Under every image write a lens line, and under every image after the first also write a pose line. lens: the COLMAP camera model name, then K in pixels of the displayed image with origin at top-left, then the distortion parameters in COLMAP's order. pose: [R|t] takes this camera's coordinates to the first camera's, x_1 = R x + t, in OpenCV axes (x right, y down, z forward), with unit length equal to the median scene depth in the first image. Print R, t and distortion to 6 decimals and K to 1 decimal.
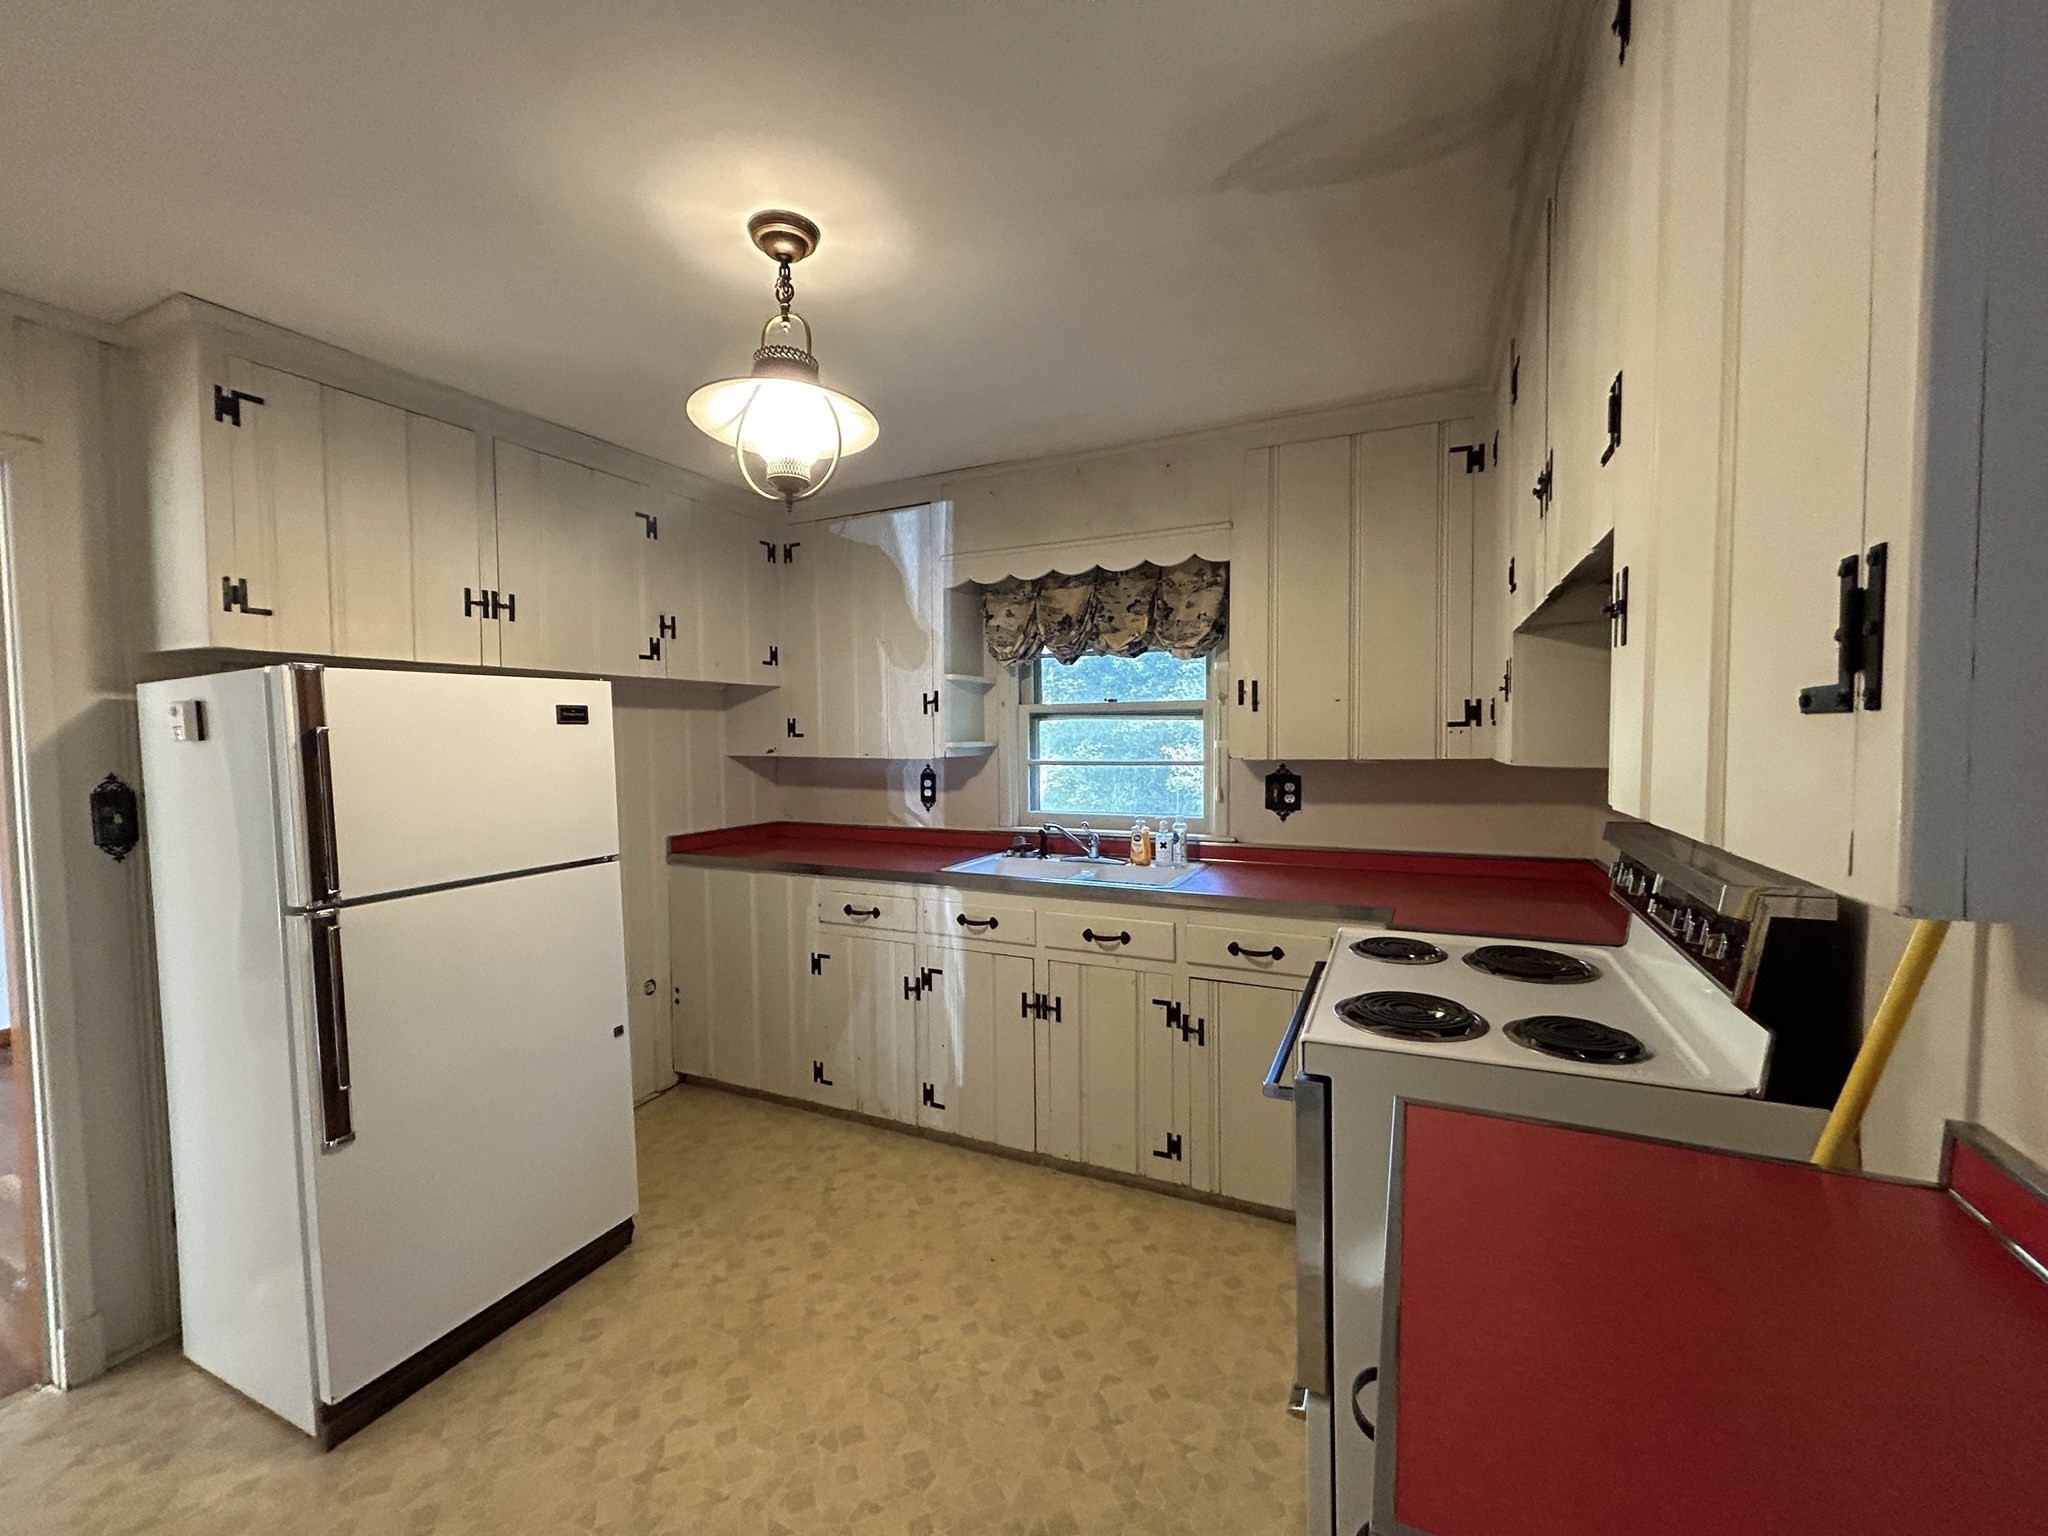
lens RADIAL K [[826.9, 0, 1017.5], [0, 826.9, 768.3], [0, 0, 1]] dist [0.000412, 0.000588]
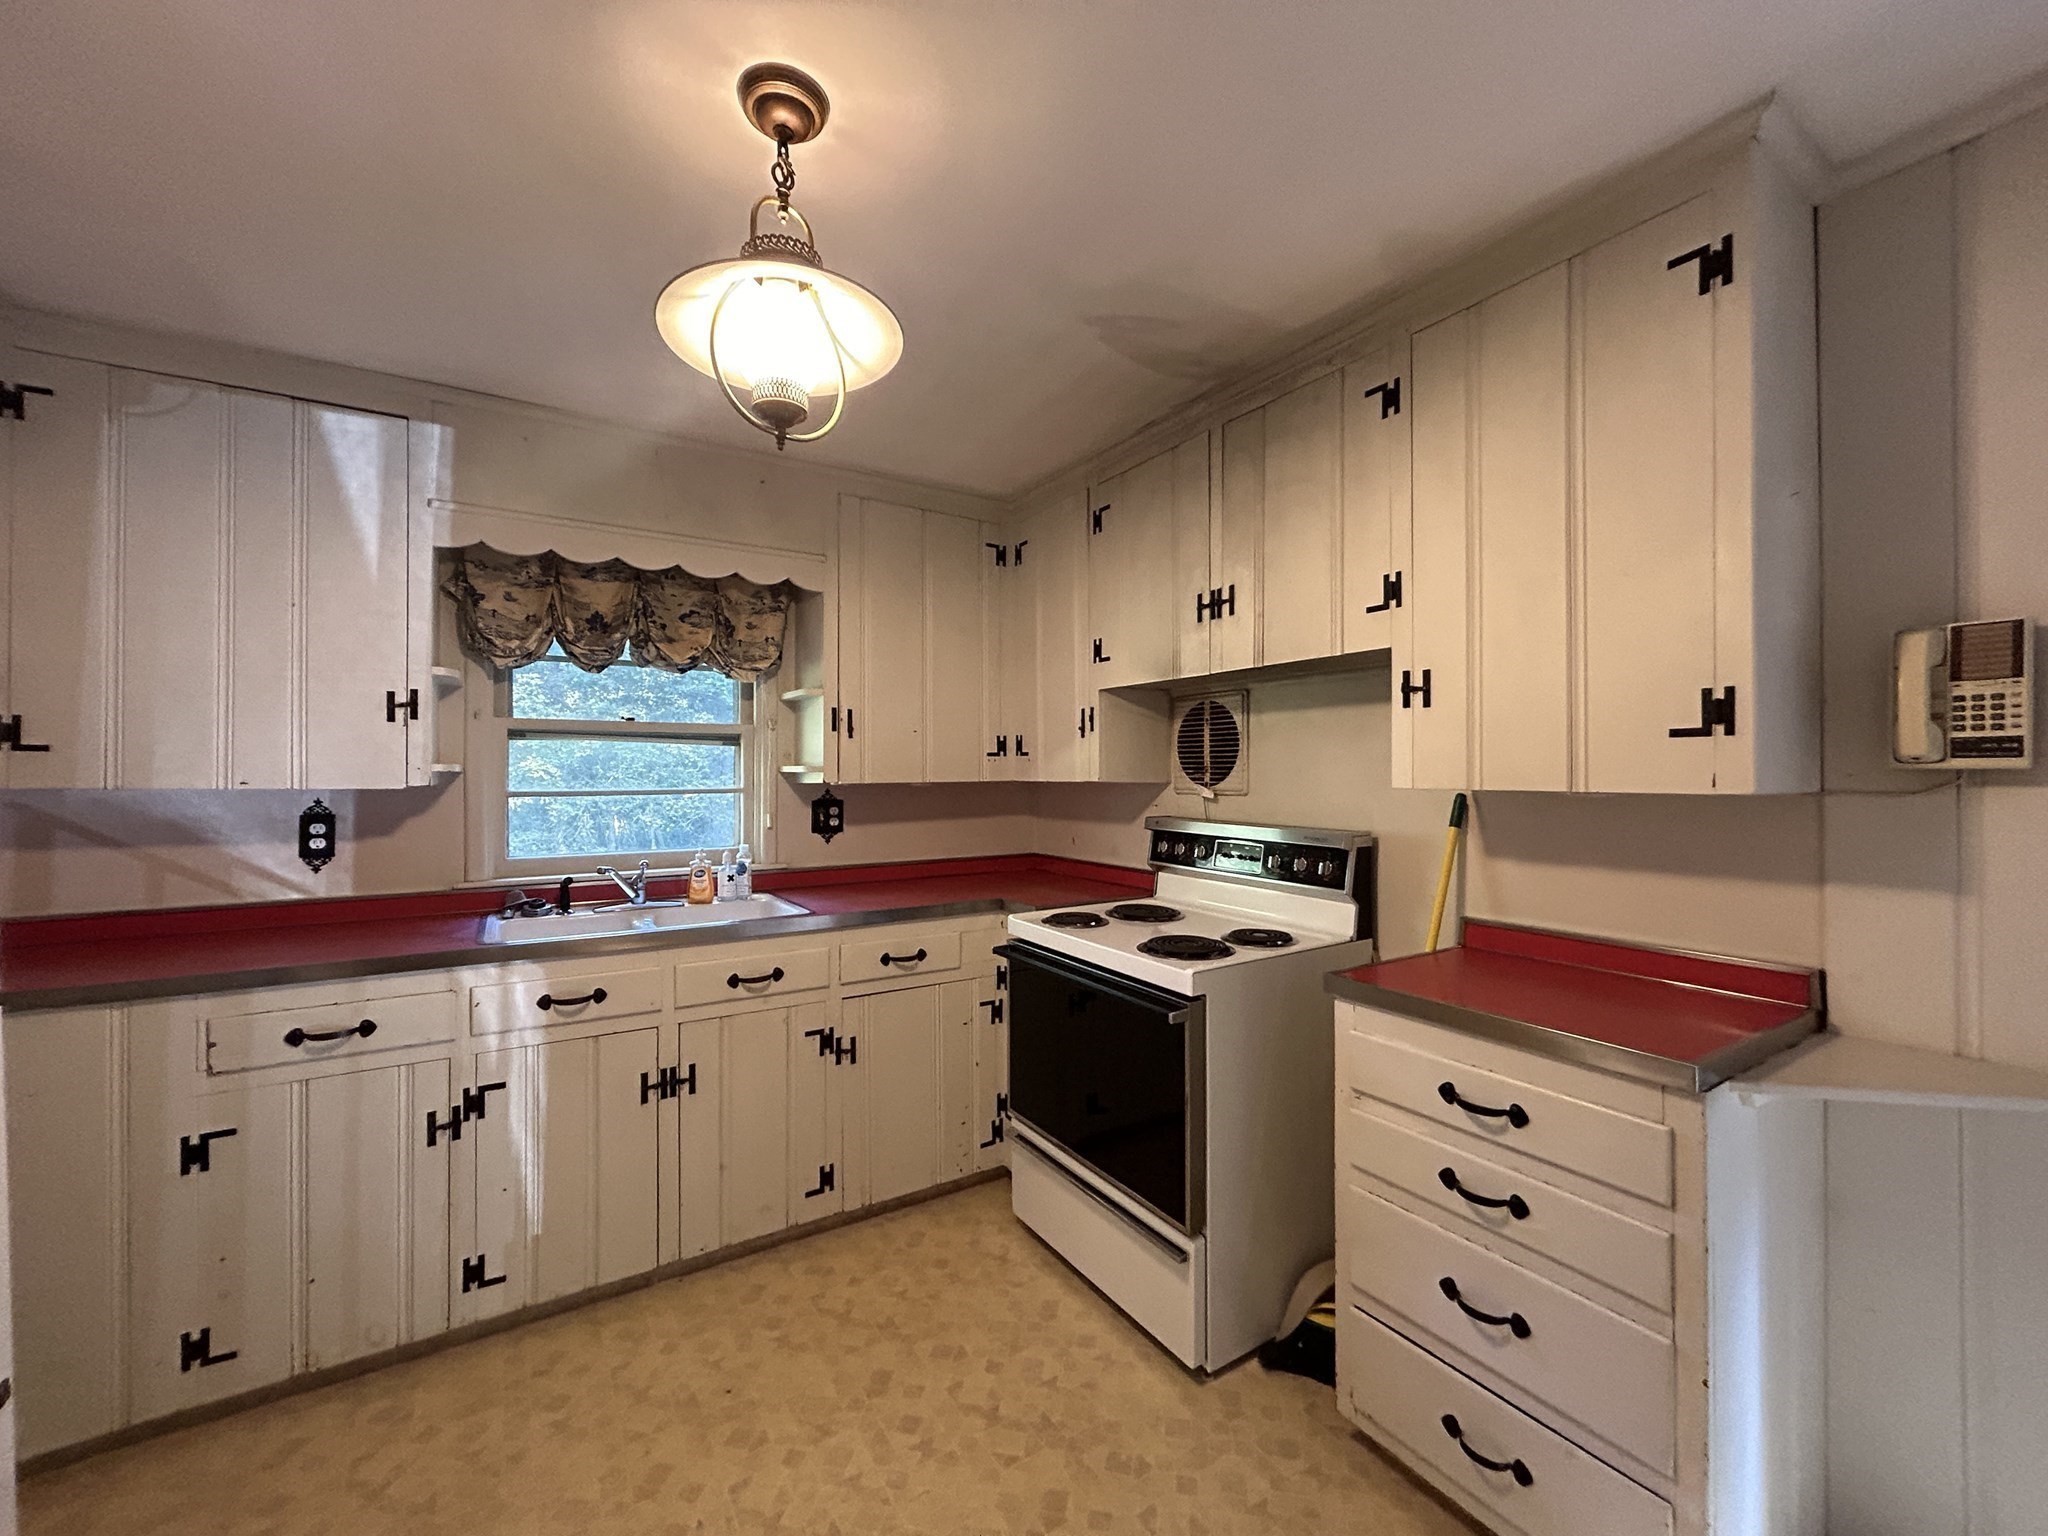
lens RADIAL K [[826.9, 0, 1019.1], [0, 826.9, 768.9], [0, 0, 1]] dist [0.000412, 0.000588]
pose [[0.532492, 0.011155, 0.846362, -0.448490], [0.029193, 0.999076, -0.031535, 0.009417], [-0.845932, 0.041500, 0.531674, 0.228698]]
